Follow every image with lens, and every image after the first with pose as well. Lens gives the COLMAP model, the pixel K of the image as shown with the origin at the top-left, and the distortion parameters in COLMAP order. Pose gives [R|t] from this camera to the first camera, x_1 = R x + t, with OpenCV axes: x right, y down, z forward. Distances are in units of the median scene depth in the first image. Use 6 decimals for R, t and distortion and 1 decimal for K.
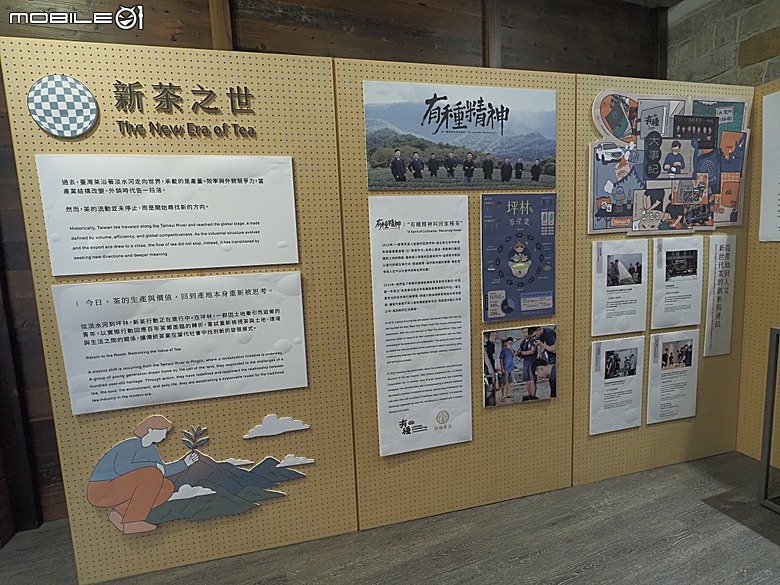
lens RADIAL K [[370.4, 0, 379.5], [0, 370.4, 291.2], [0, 0, 1]] dist [-0.011371, -0.000196]
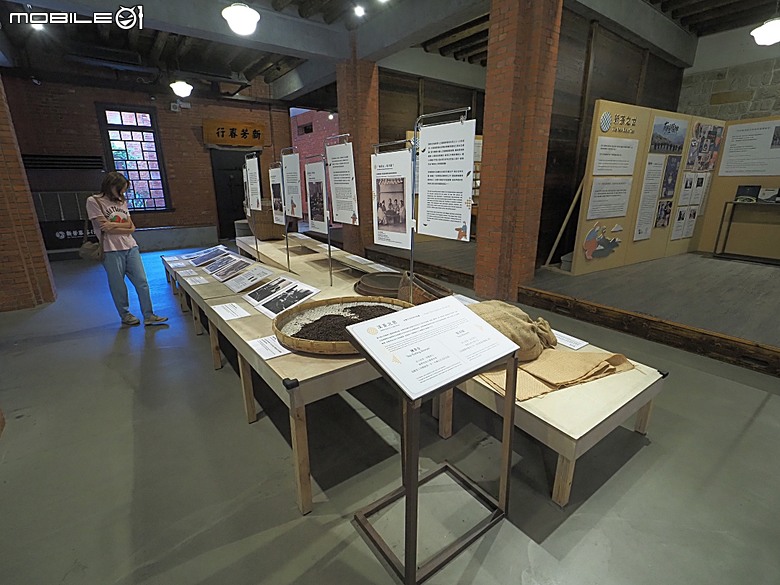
lens RADIAL K [[370.4, 0, 379.5], [0, 370.4, 291.2], [0, 0, 1]] dist [-0.011371, -0.000196]
pose [[0.956550, -0.044740, 0.288116, -2.650540], [-0.005640, 0.985133, 0.171700, 0.308945], [-0.291515, -0.165865, 0.942076, -1.231391]]
